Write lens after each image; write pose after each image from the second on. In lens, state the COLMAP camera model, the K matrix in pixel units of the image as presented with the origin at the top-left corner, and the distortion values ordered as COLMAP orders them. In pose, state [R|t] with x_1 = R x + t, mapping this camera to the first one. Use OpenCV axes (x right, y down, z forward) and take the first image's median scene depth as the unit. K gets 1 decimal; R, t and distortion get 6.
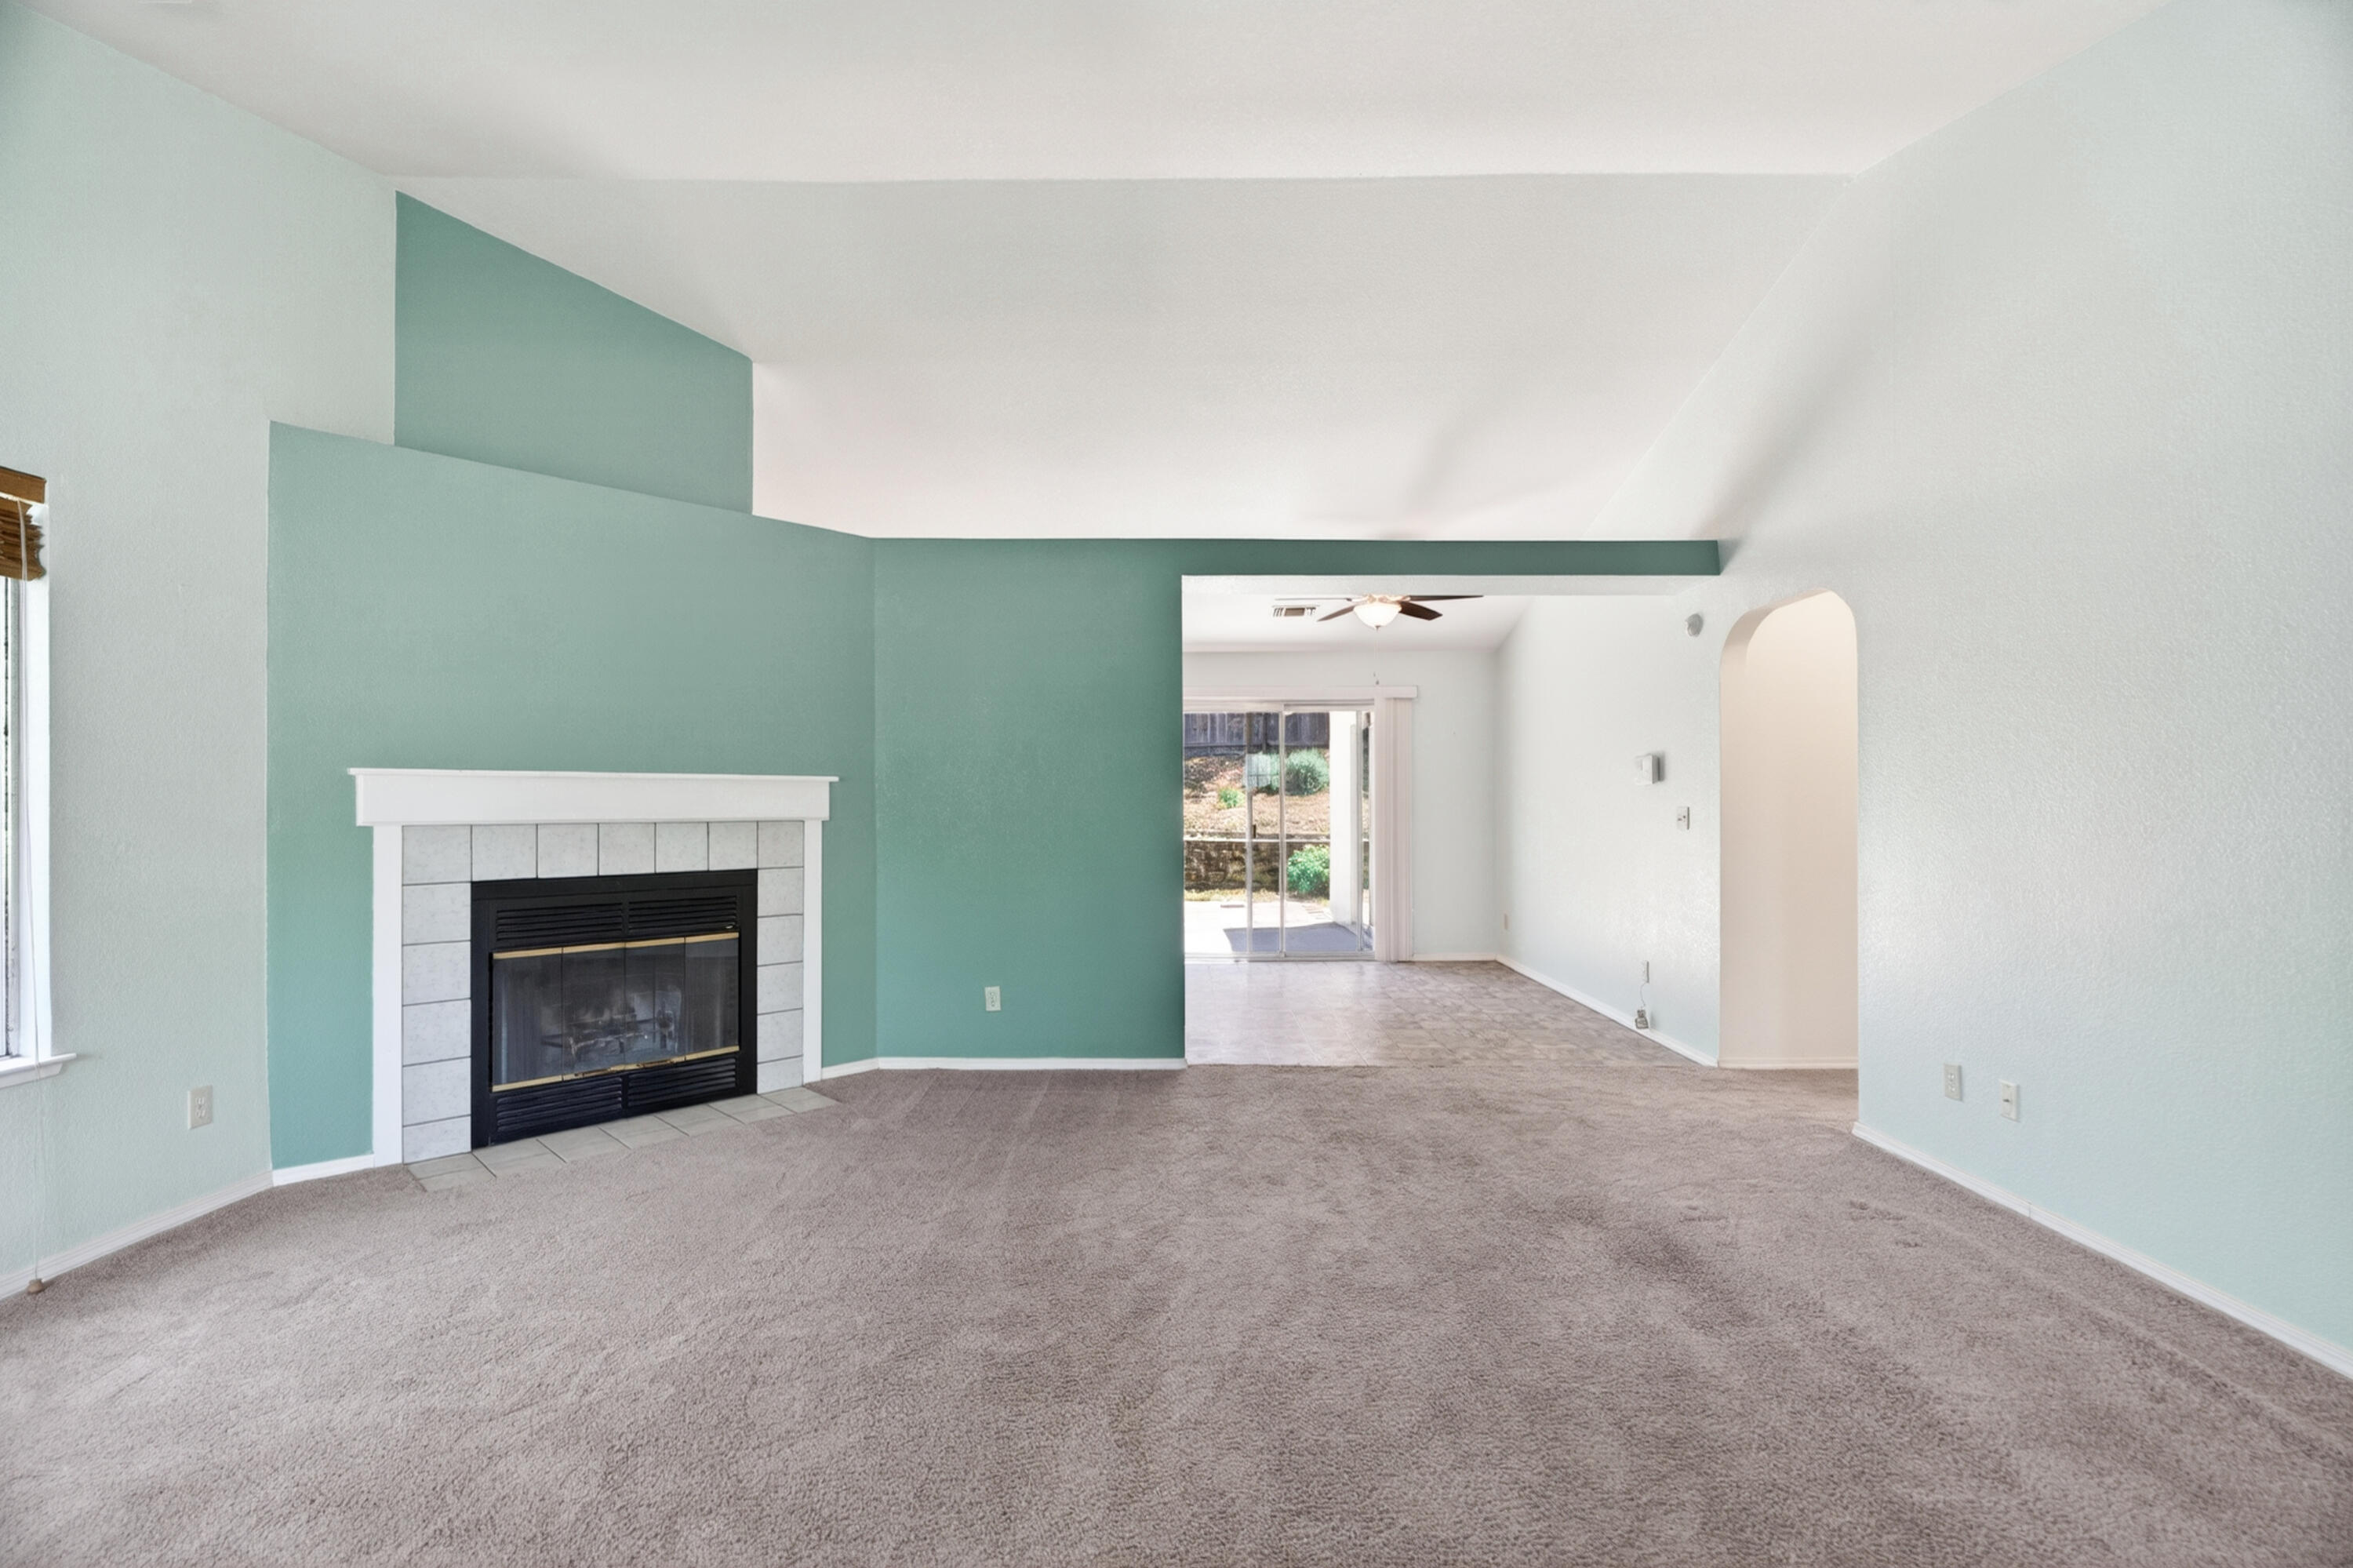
lens RADIAL K [[1049.9, 0, 1173.5], [0, 1049.9, 791.3], [0, 0, 1]] dist [-0.004510, 0.000397]
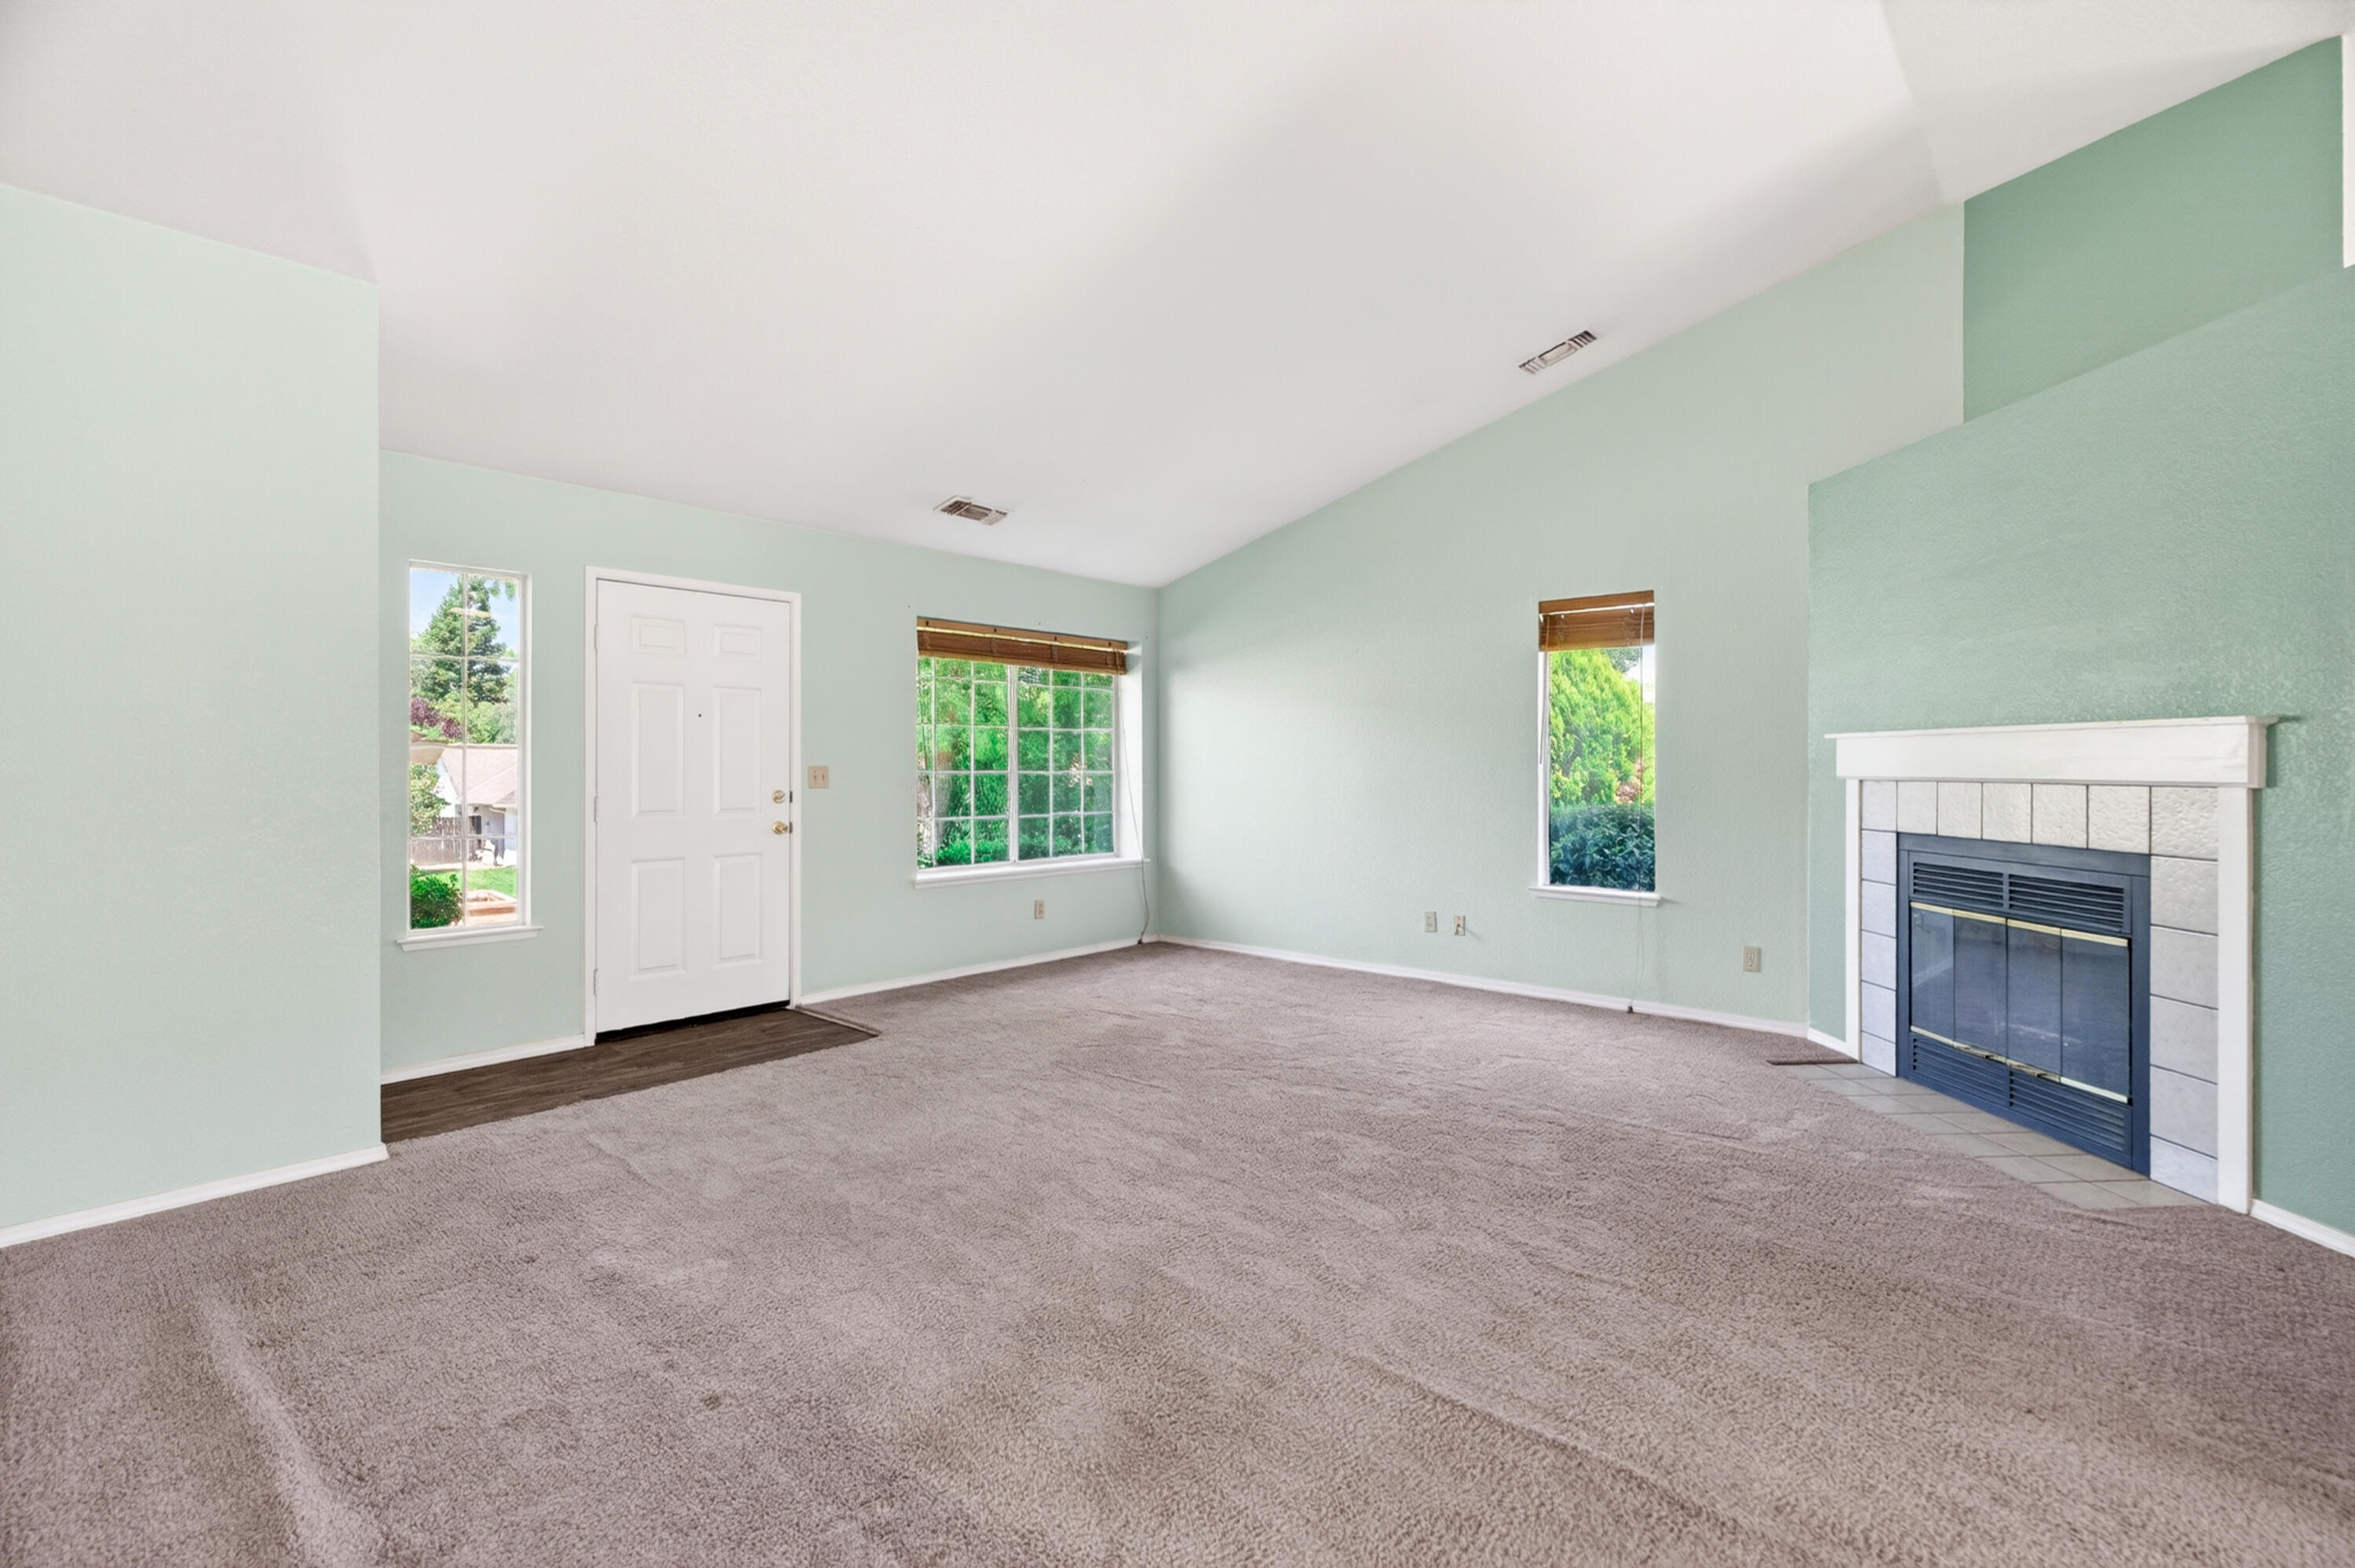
lens RADIAL K [[1050.6, 0, 1177.7], [0, 1050.6, 769.8], [0, 0, 1]] dist [-0.004510, 0.000397]
pose [[-0.672178, 0.000574, -0.740389, 0.575332], [0.007067, 0.999959, -0.005641, 0.019566], [0.740356, -0.009025, -0.672155, 1.048902]]
